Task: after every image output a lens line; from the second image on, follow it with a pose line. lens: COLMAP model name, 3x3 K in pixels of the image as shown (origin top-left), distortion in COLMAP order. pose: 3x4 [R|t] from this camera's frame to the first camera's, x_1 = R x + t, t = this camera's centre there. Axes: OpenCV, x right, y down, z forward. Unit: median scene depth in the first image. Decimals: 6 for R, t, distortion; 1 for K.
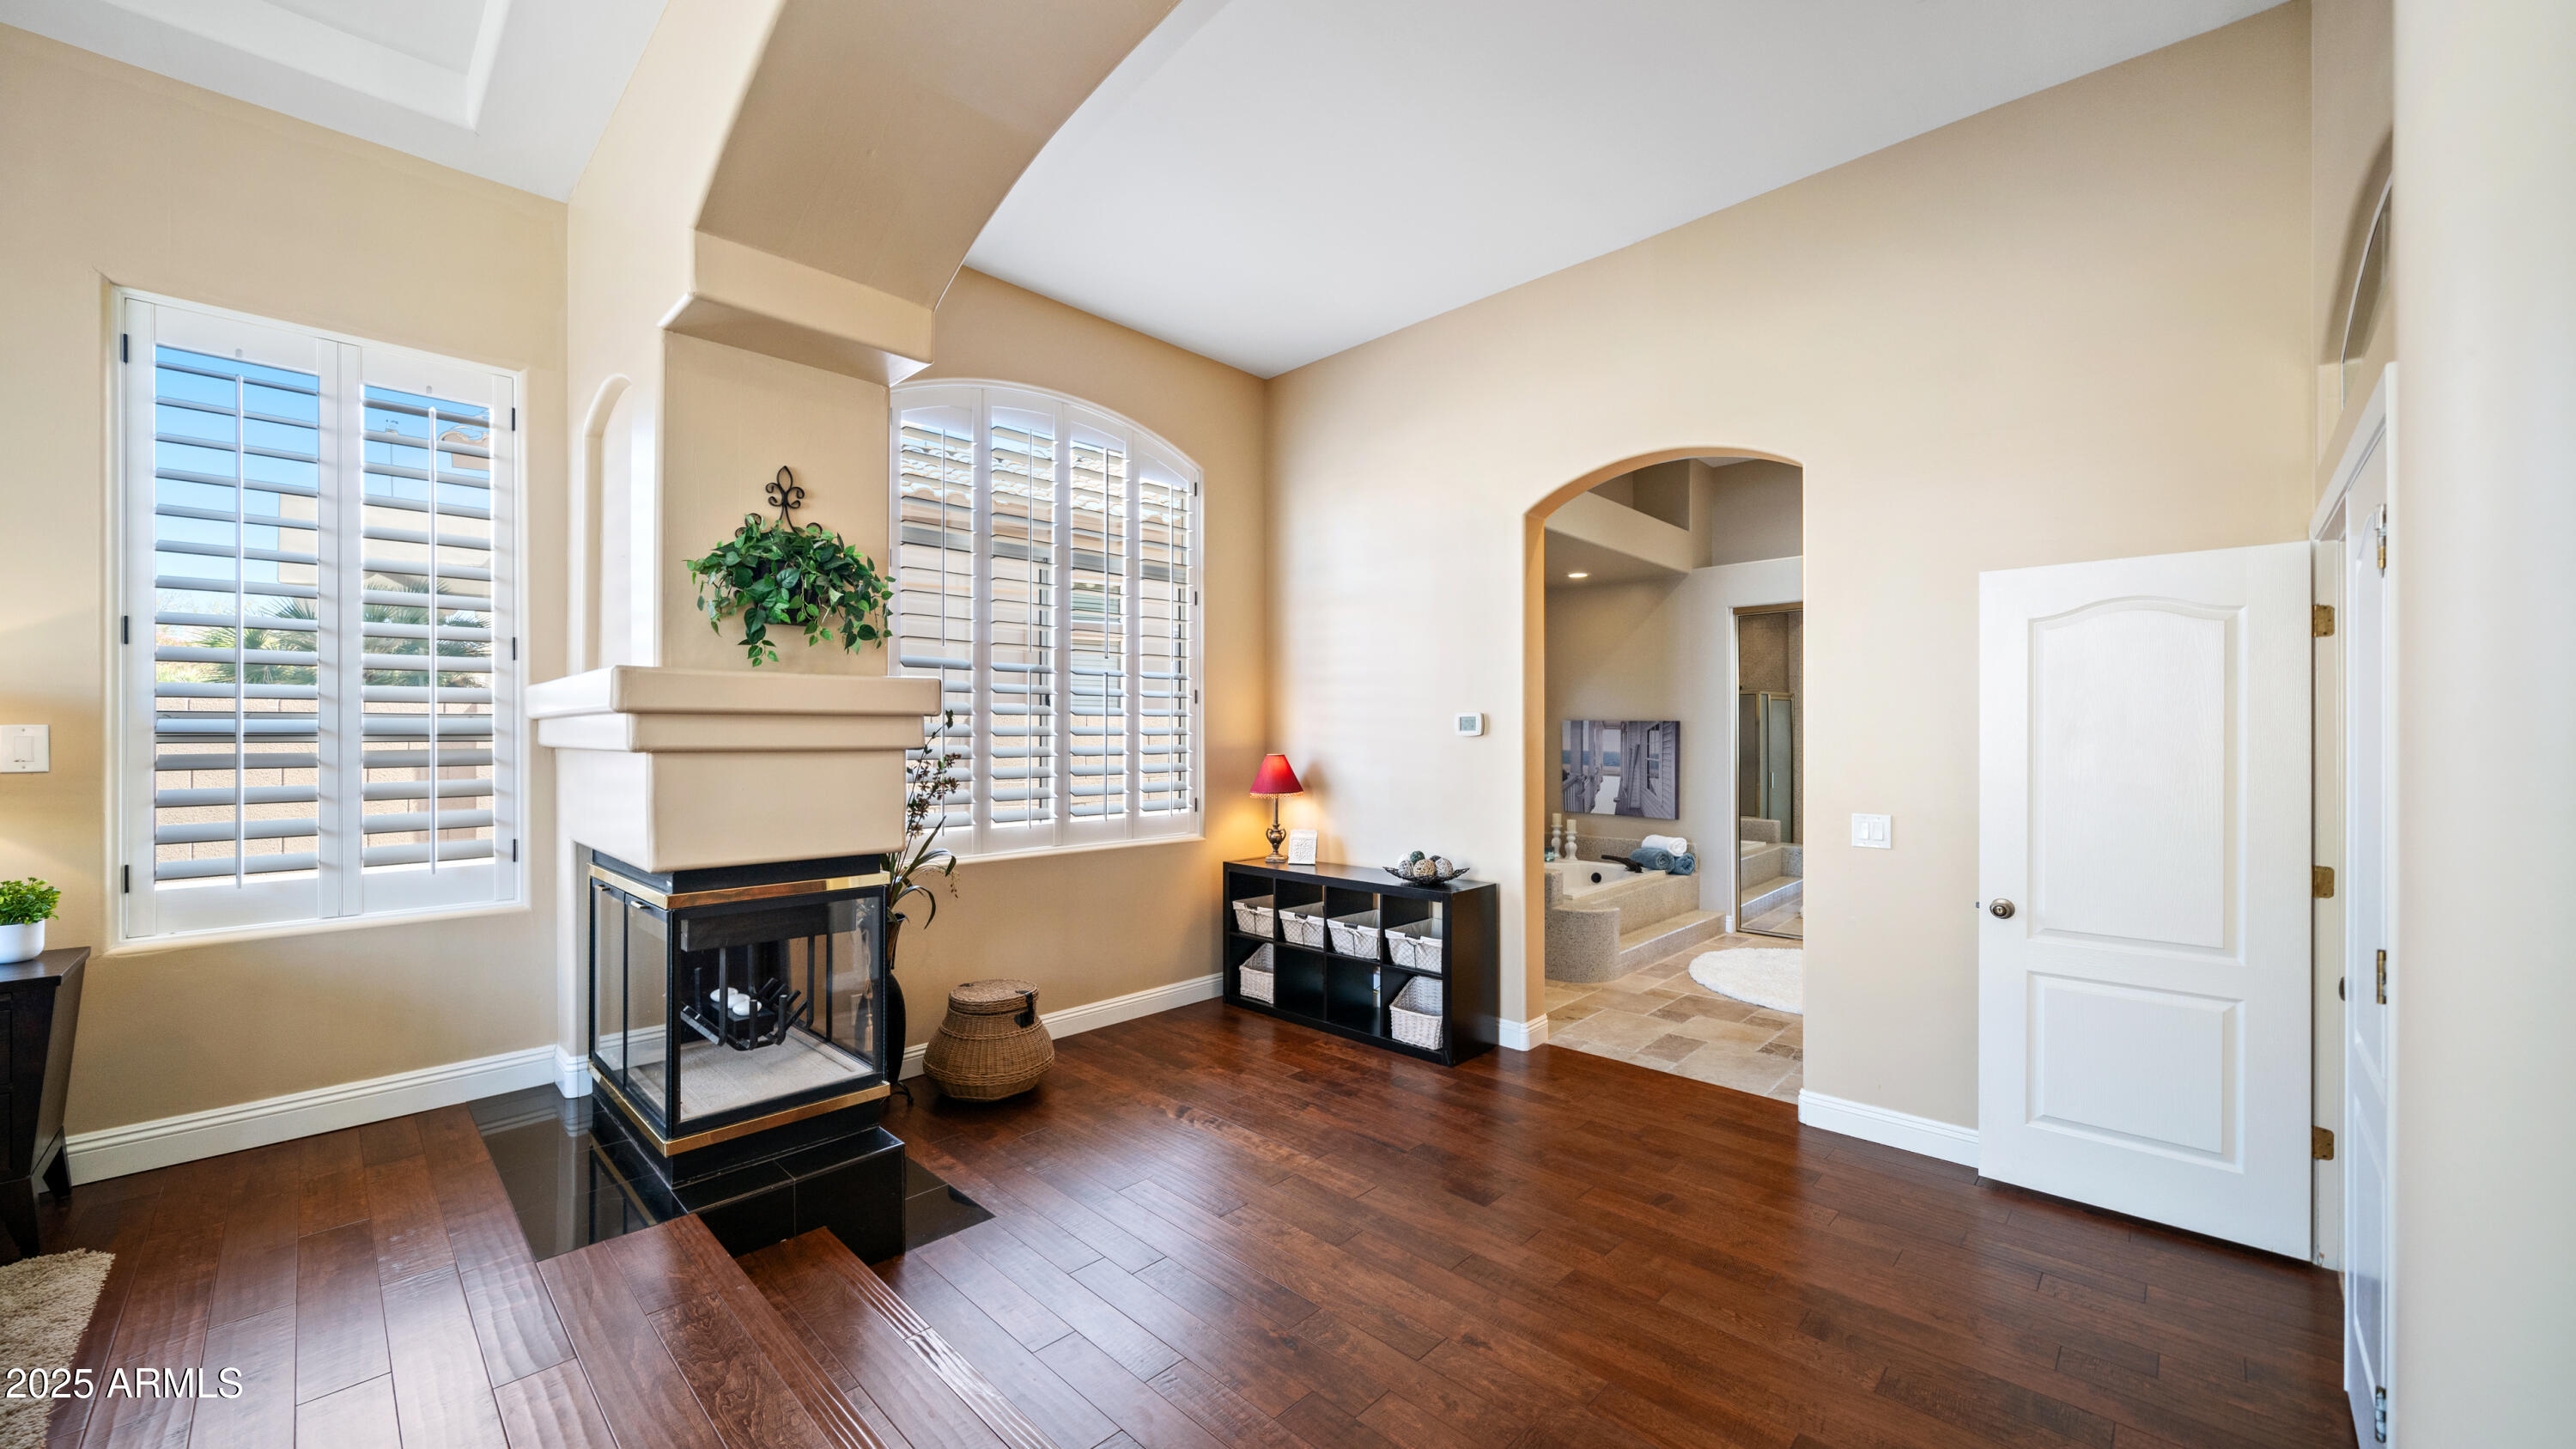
lens RADIAL K [[949.7, 0, 1288.0], [0, 949.7, 724.5], [0, 0, 1]] dist [-0.000923, 0.000154]
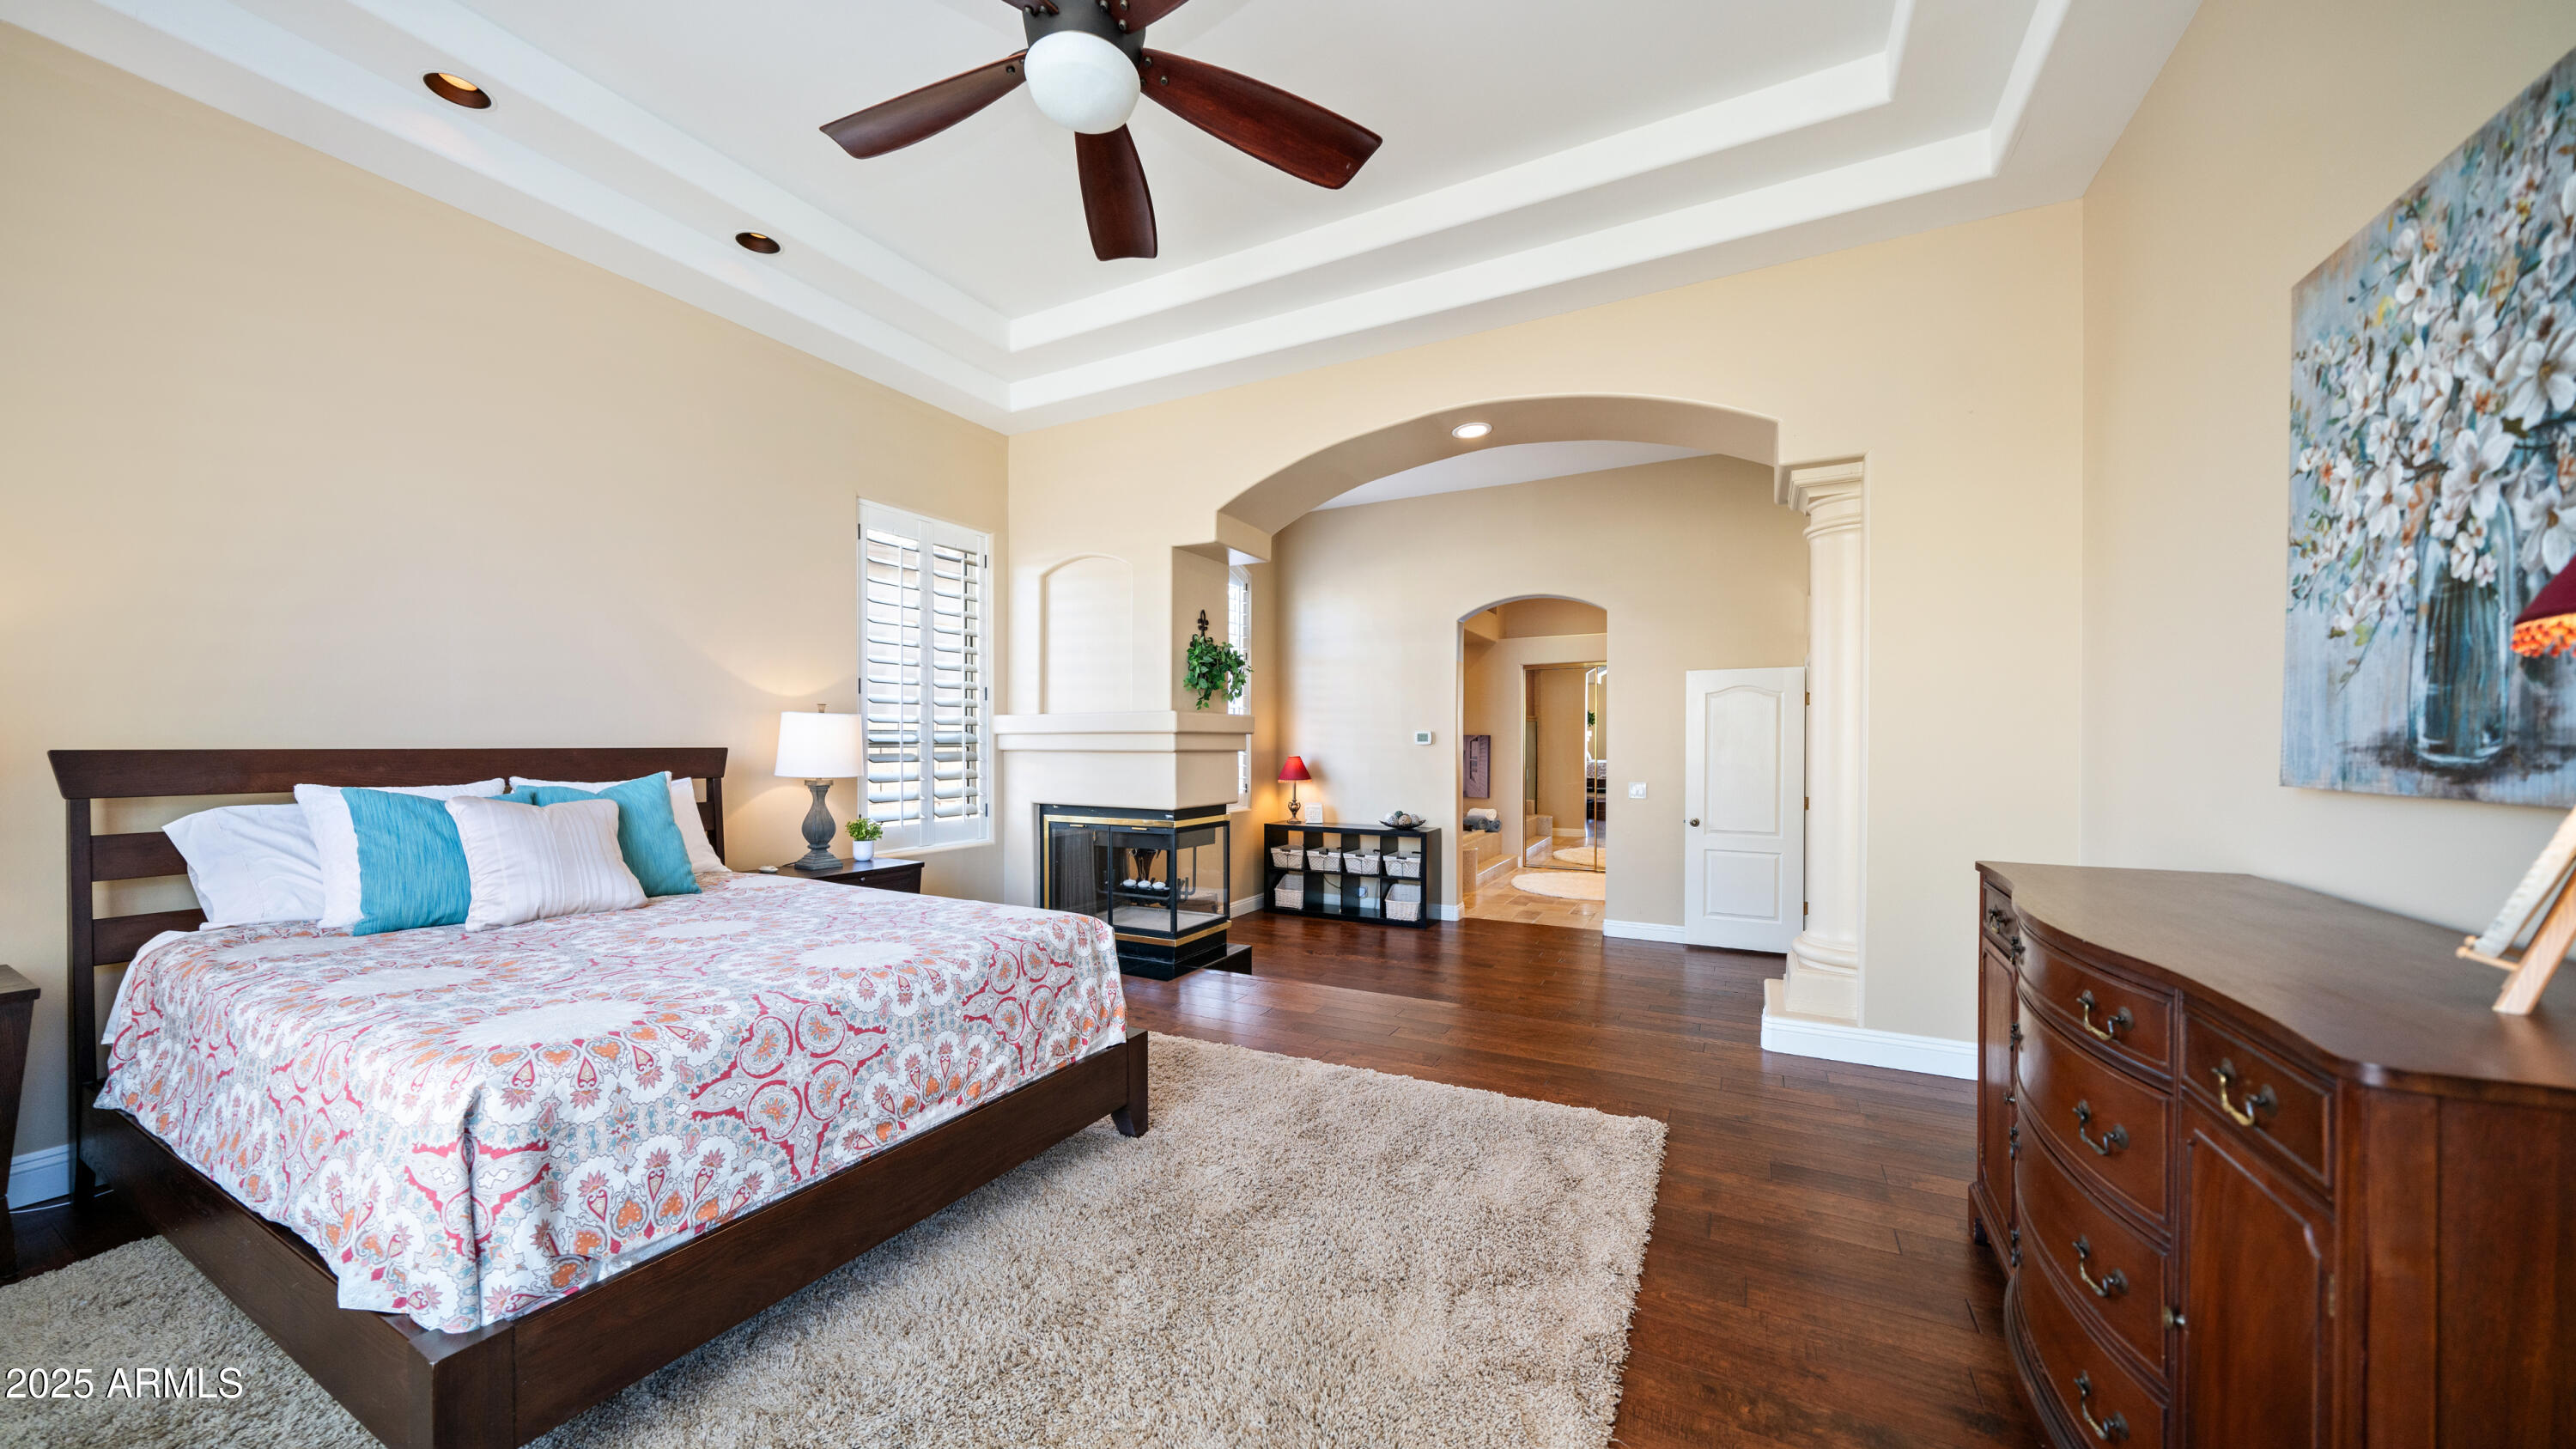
lens RADIAL K [[872.1, 0, 1289.9], [0, 872.1, 739.9], [0, 0, 1]] dist [0.000110, -0.000007]
pose [[0.959761, 0.003151, 0.280802, -0.500923], [-0.004581, 0.999980, 0.004437, -0.002988], [-0.280782, -0.005545, 0.959756, -0.475792]]
